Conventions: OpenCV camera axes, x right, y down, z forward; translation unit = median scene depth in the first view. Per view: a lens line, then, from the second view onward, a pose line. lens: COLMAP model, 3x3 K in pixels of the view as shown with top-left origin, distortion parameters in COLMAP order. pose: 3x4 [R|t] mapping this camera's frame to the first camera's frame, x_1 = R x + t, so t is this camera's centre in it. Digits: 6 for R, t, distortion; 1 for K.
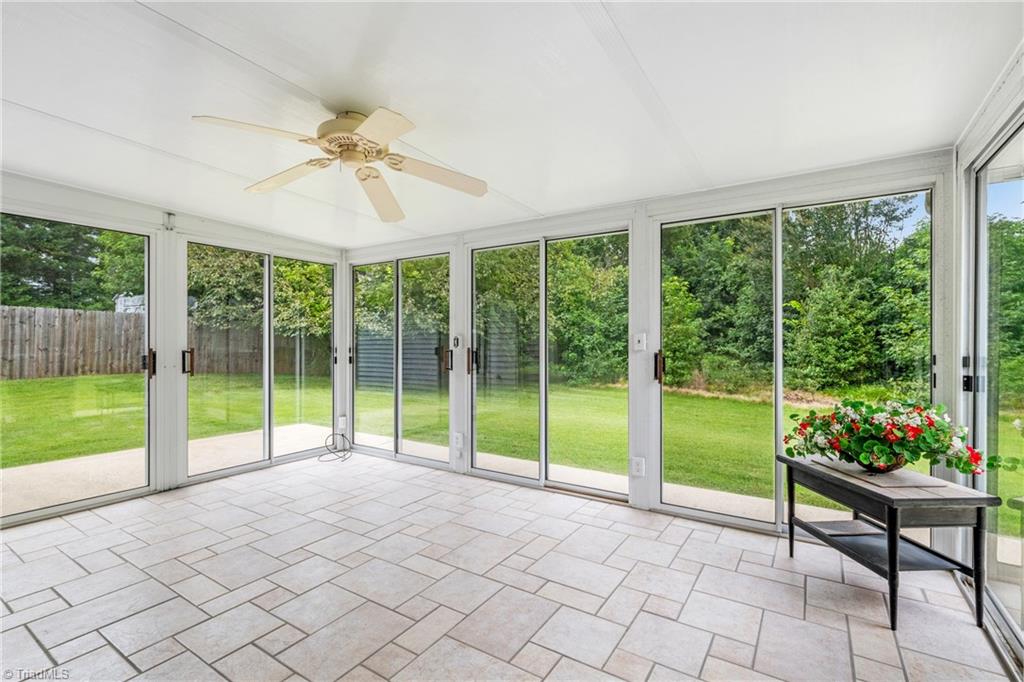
lens RADIAL K [[464.7, 0, 509.6], [0, 464.7, 338.0], [0, 0, 1]] dist [0.002104, -0.000588]
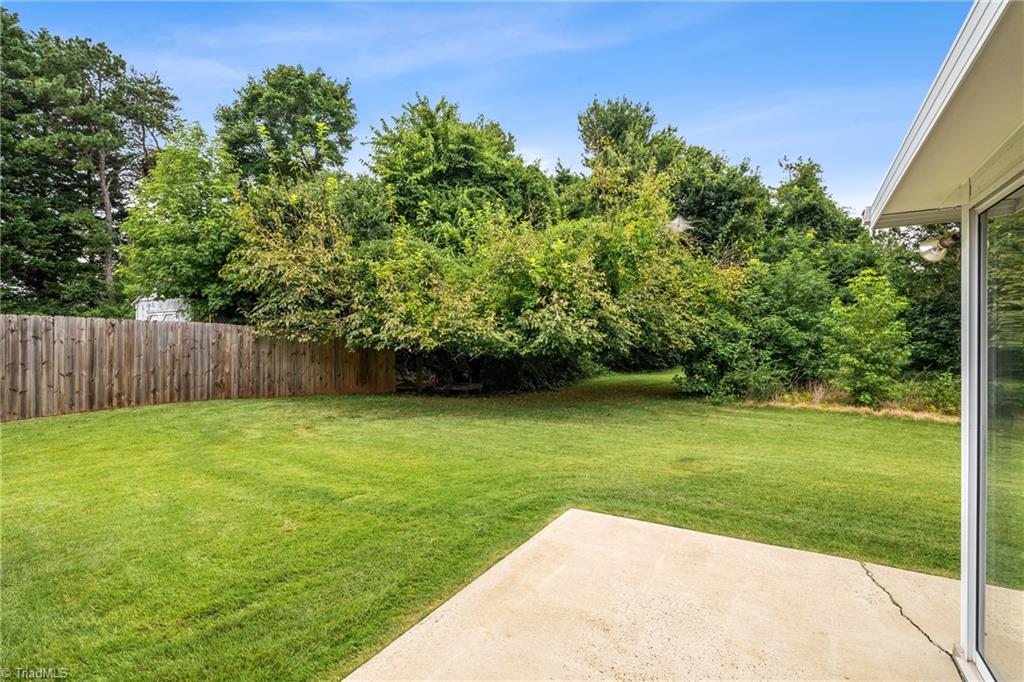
lens RADIAL K [[464.7, 0, 516.3], [0, 464.7, 344.2], [0, 0, 1]] dist [0.002104, -0.000588]
pose [[0.999111, -0.011807, 0.040470, -0.316905], [0.011393, 0.999881, 0.010444, -0.020923], [-0.040589, -0.009974, 0.999126, 0.238862]]
